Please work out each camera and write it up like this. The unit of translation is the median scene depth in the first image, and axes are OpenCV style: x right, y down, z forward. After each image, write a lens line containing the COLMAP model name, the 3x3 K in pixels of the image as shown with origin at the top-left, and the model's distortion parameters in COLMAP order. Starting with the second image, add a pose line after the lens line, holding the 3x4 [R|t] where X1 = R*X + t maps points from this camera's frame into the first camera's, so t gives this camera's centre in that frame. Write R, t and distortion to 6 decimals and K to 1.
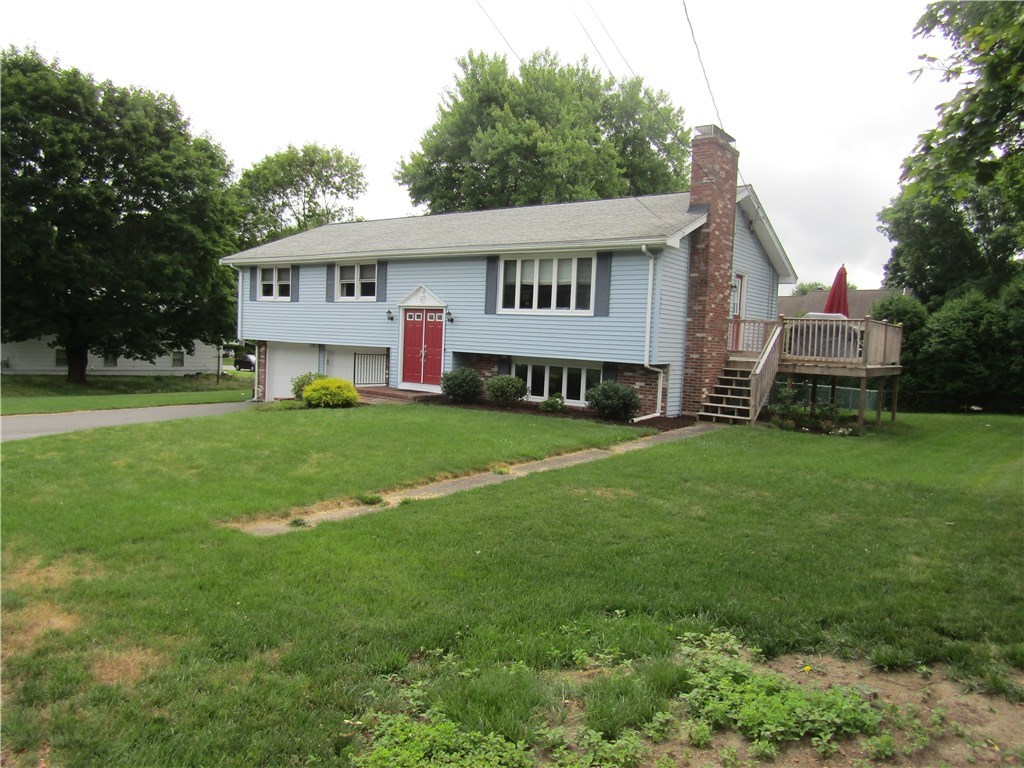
lens RADIAL K [[710.8, 0, 512.0], [0, 710.8, 384.0], [0, 0, 1]] dist [-0.005207, -0.002856]
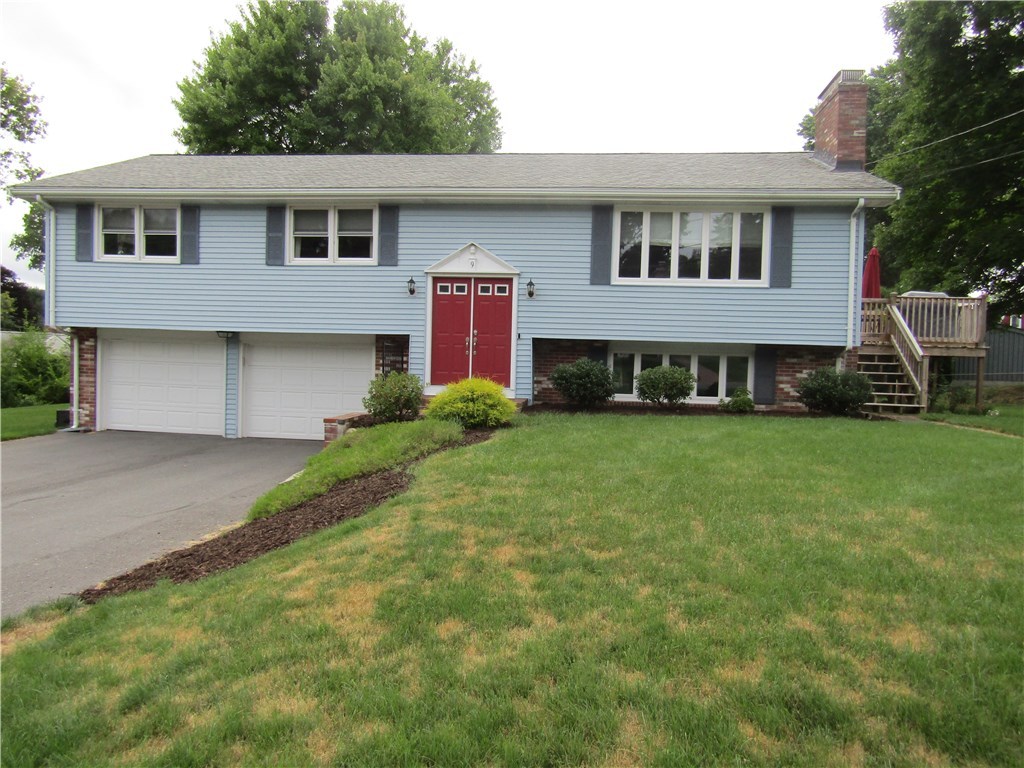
lens RADIAL K [[710.8, 0, 512.0], [0, 710.8, 384.0], [0, 0, 1]] dist [-0.005207, -0.002856]
pose [[0.867356, -0.041624, 0.495945, -0.434654], [0.042599, 0.999049, 0.009347, -0.006845], [-0.495862, 0.013019, 0.868304, 0.378908]]
